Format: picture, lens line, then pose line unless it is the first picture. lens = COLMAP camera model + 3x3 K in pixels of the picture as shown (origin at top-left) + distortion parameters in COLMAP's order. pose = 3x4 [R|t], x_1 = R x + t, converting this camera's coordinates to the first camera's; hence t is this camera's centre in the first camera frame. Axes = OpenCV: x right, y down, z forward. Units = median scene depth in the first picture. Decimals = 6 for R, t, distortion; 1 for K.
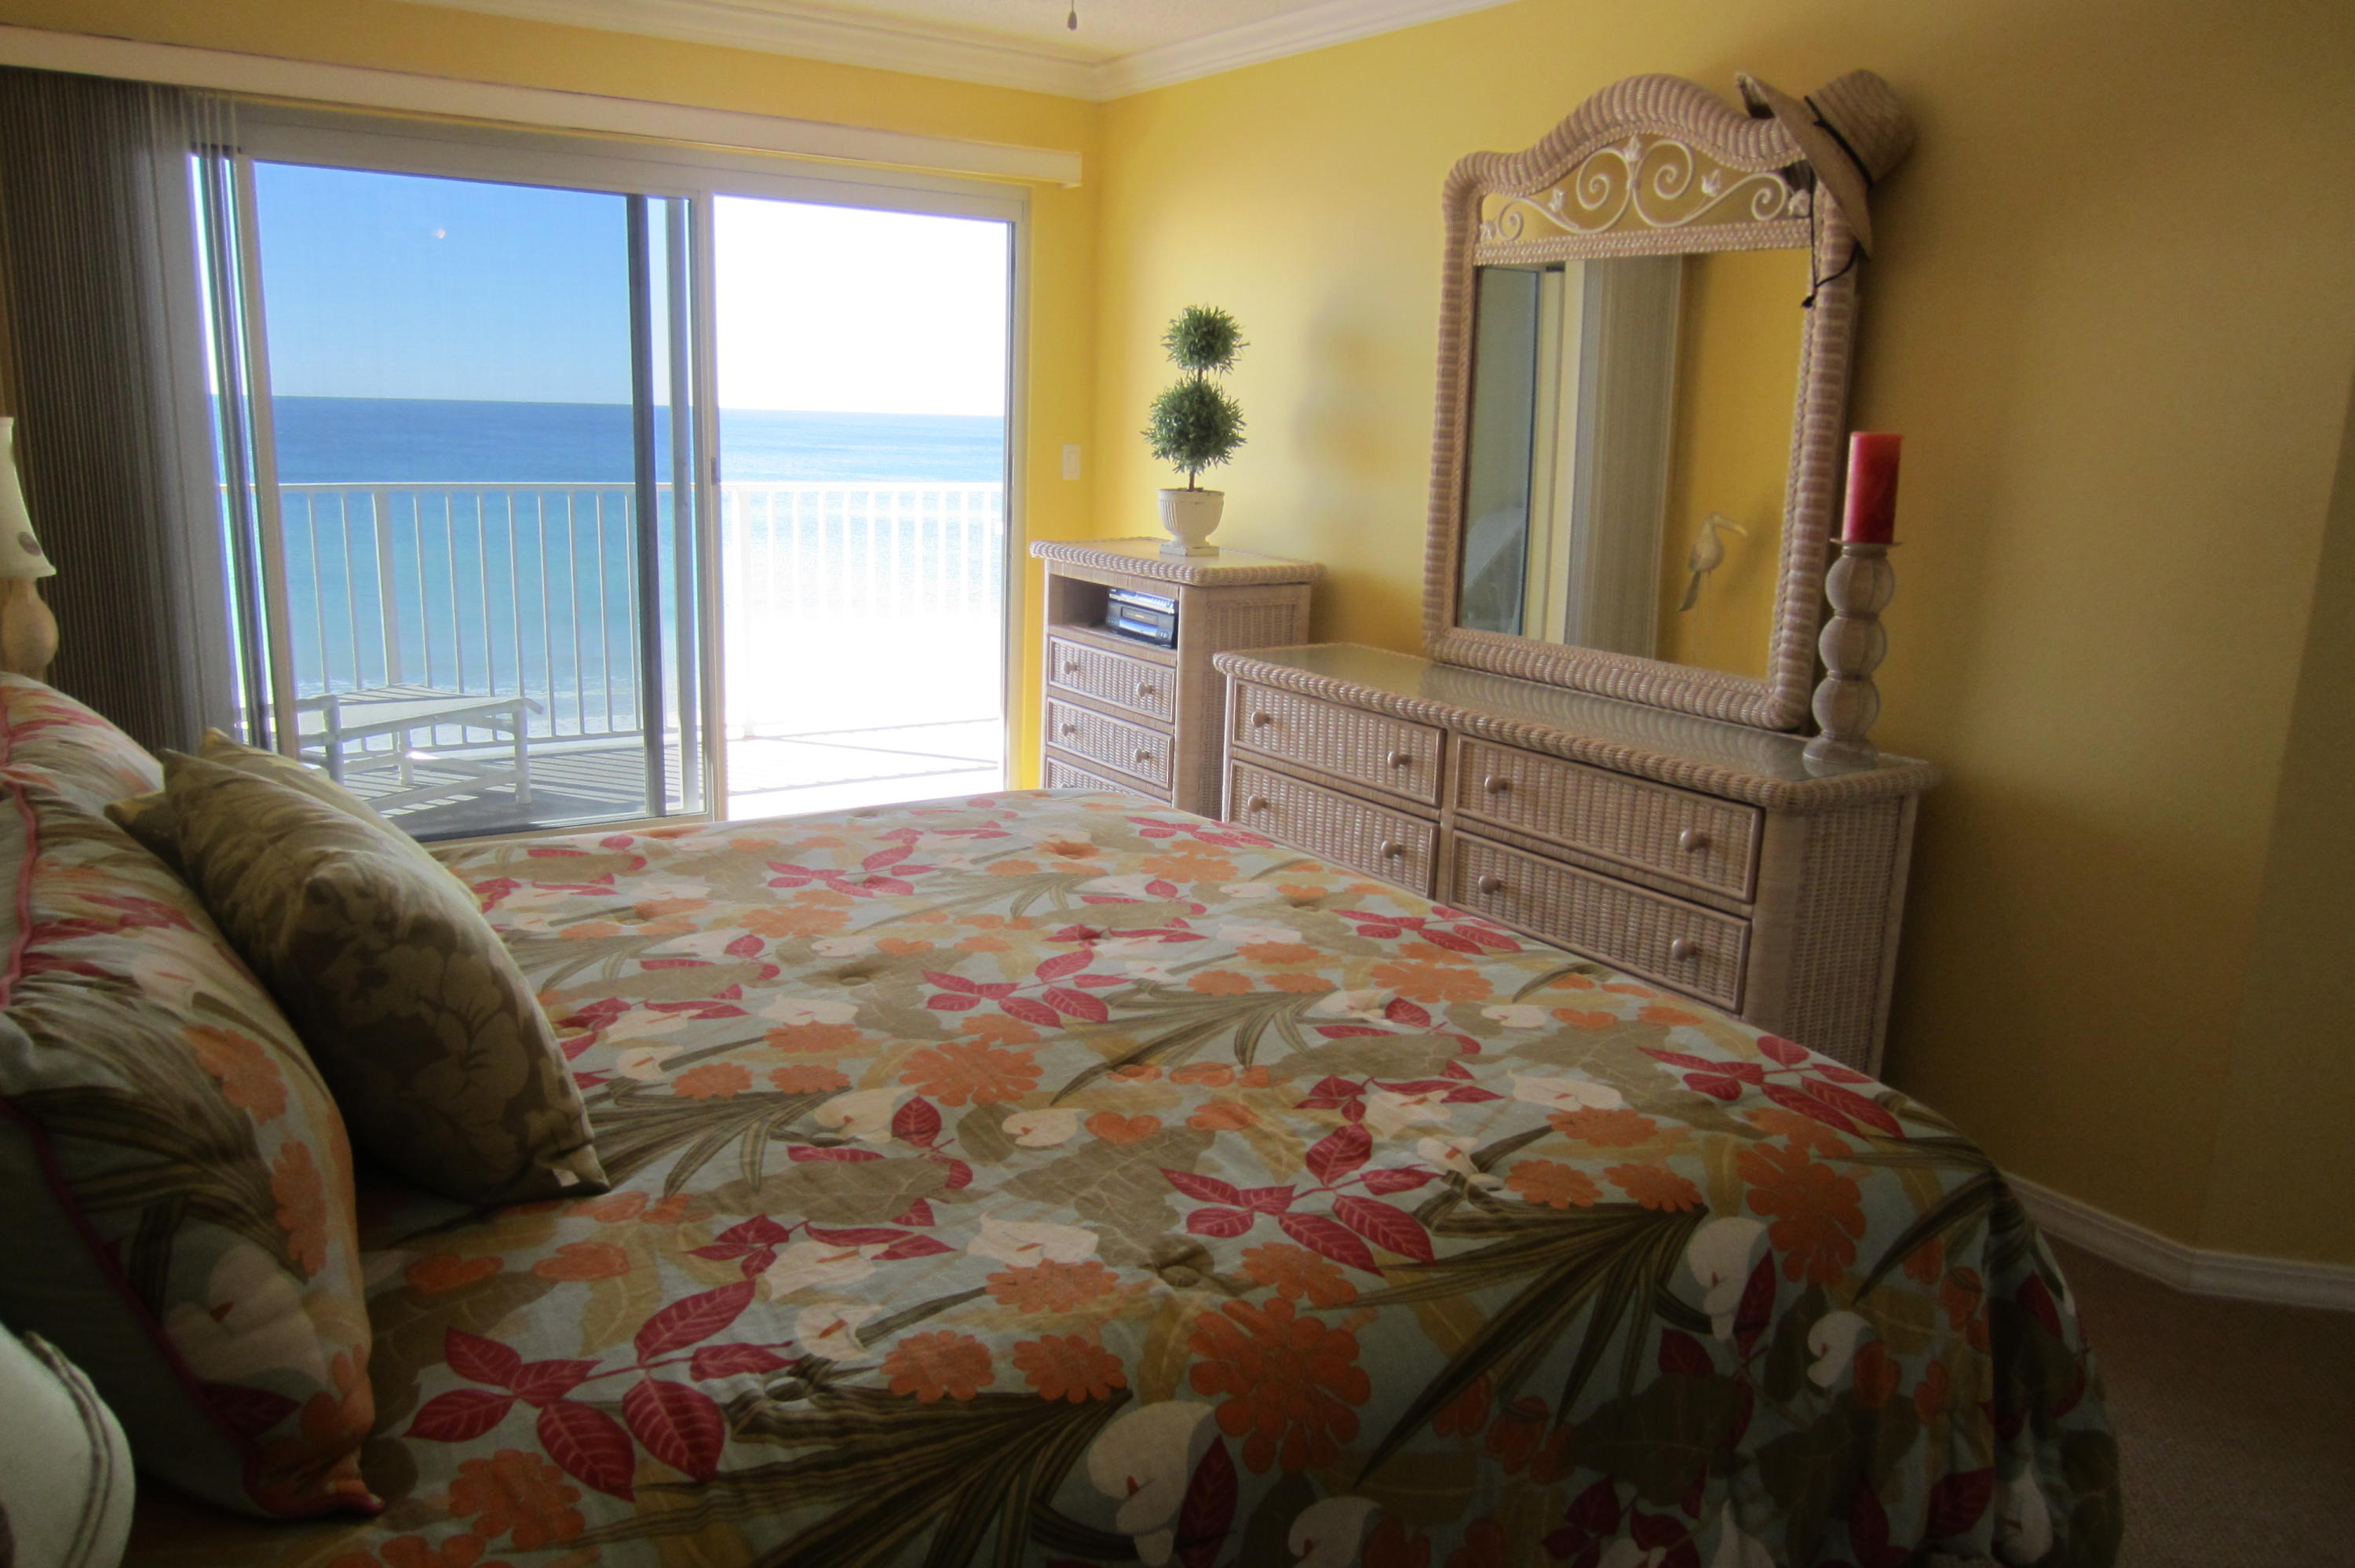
lens RADIAL K [[1706.6, 0, 1177.5], [0, 1706.6, 784.0], [0, 0, 1]] dist [-0.000861, -0.000108]
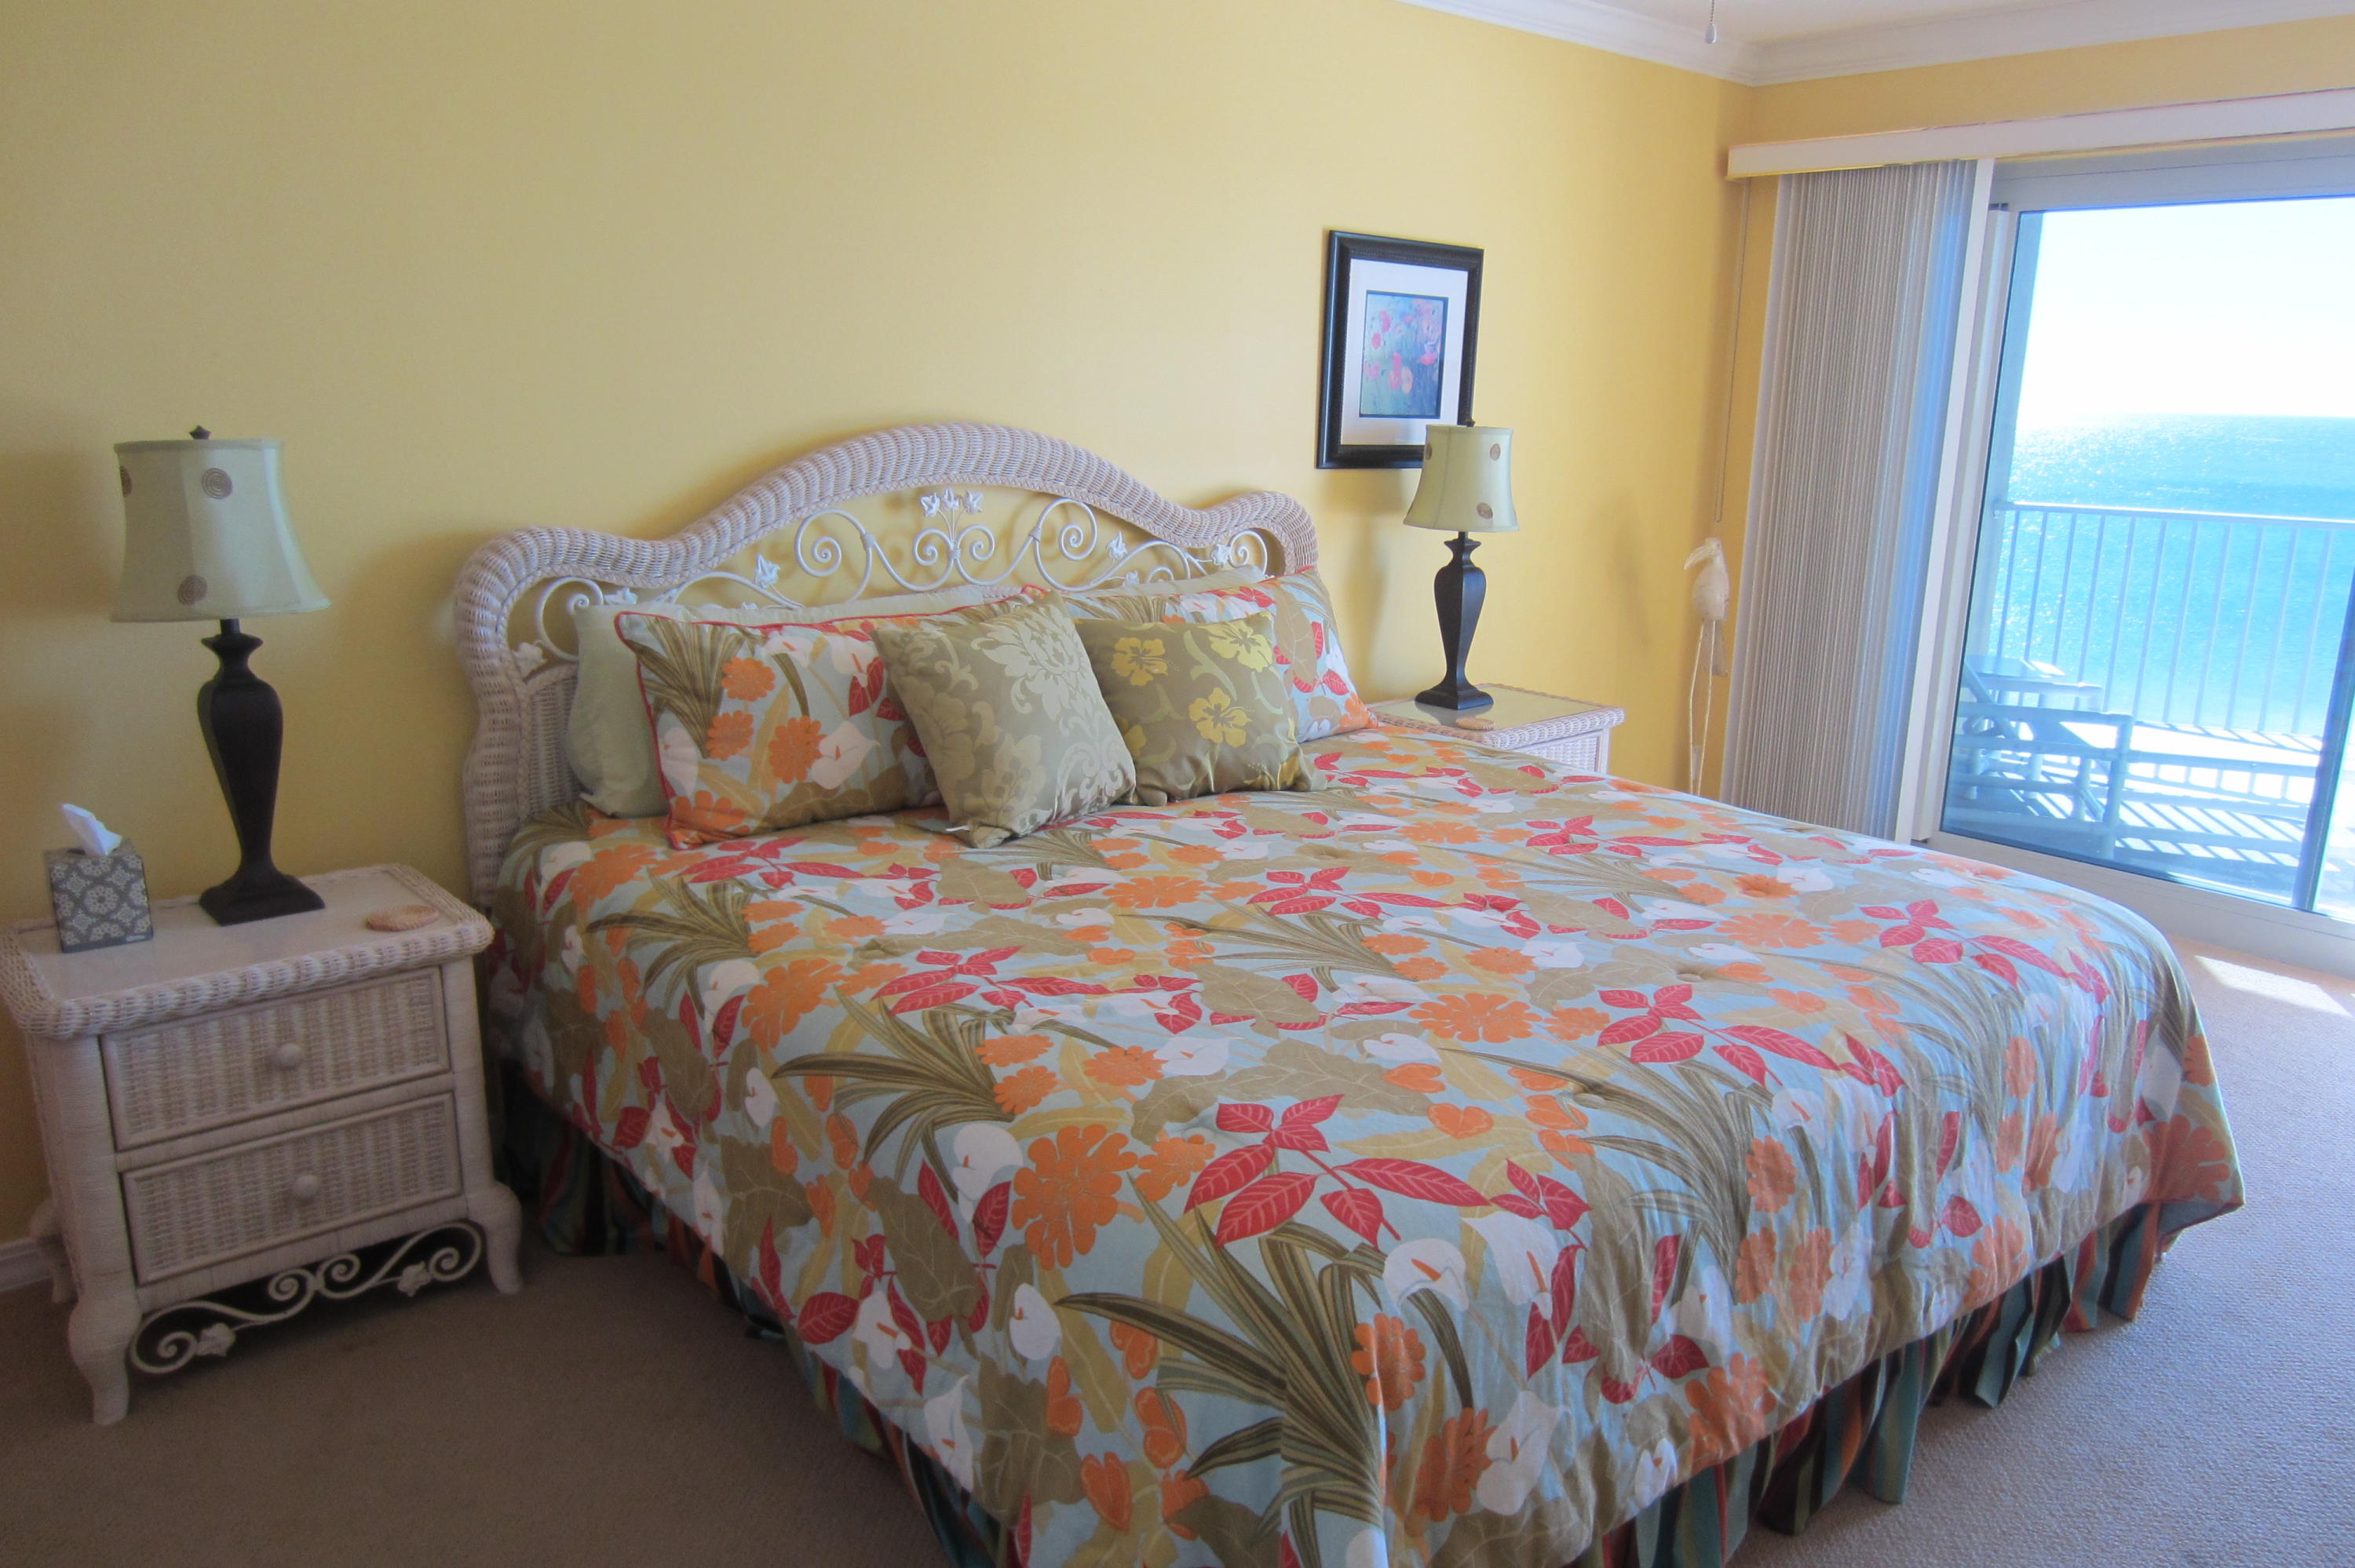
lens RADIAL K [[1706.6, 0, 1177.5], [0, 1706.6, 784.0], [0, 0, 1]] dist [-0.000861, -0.000108]
pose [[0.095654, 0.199463, -0.975225, 1.132003], [-0.226547, 0.958369, 0.173795, -0.148159], [0.969292, 0.204310, 0.136859, 0.756452]]
